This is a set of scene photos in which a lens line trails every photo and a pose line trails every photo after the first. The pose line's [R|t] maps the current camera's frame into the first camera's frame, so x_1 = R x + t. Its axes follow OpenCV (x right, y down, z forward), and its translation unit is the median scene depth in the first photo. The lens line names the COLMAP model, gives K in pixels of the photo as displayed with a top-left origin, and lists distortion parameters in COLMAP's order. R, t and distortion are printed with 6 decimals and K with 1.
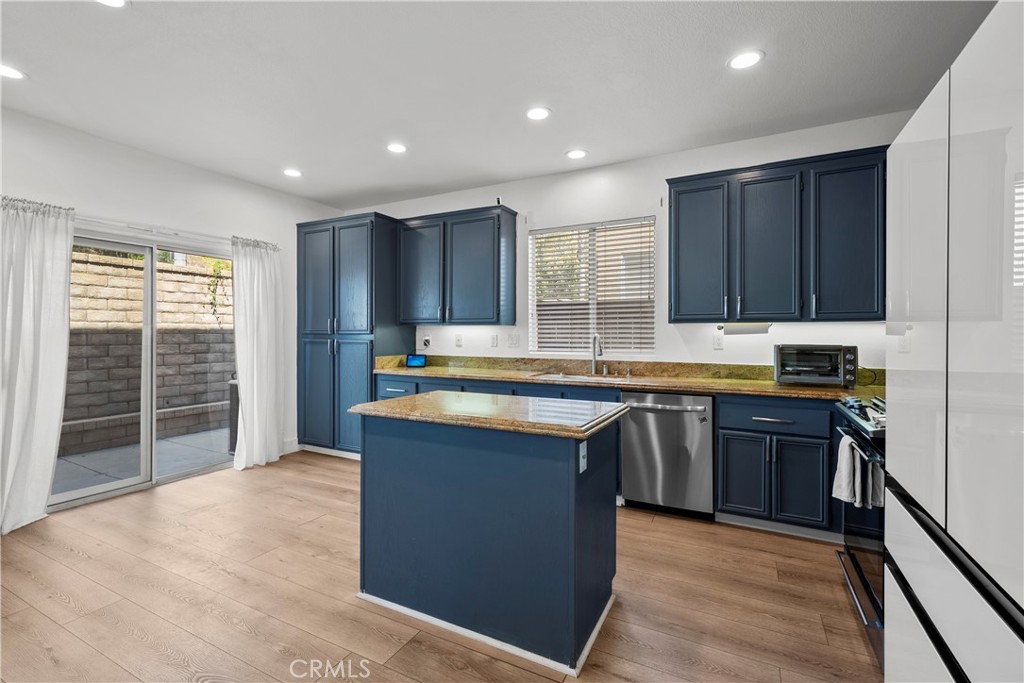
lens RADIAL K [[457.6, 0, 506.9], [0, 457.6, 335.5], [0, 0, 1]] dist [-0.001323, 0.000167]
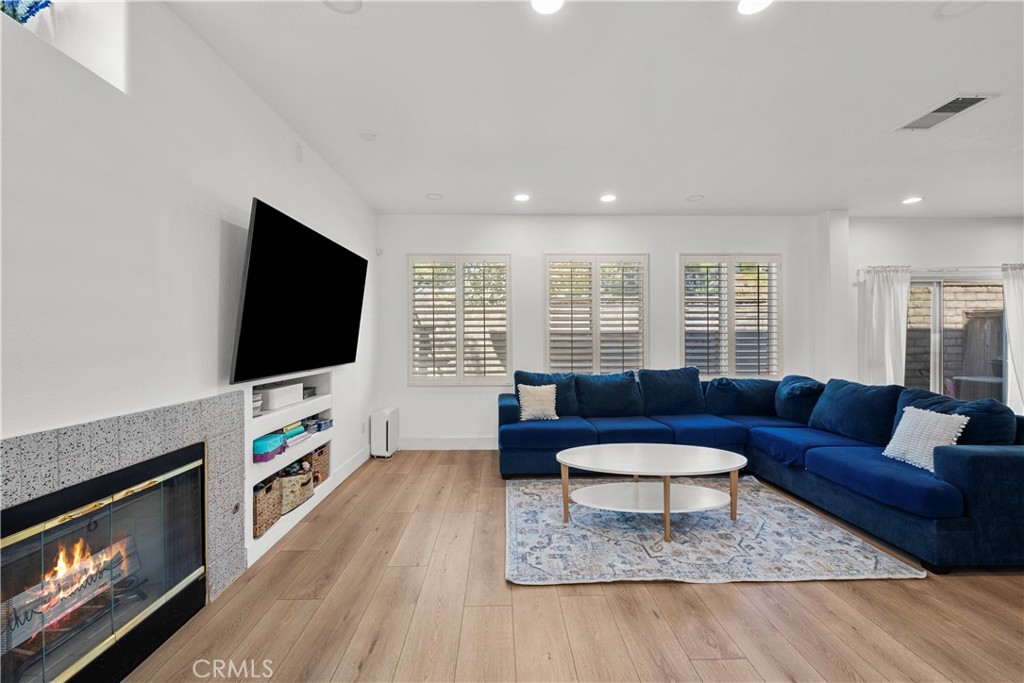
lens RADIAL K [[406.6, 0, 509.7], [0, 406.6, 337.0], [0, 0, 1]] dist [-0.003438, 0.000289]
pose [[0.484744, -0.008002, -0.874619, -0.303432], [0.003666, 0.999968, -0.007117, -0.009532], [0.874648, 0.000243, 0.484758, -0.830363]]
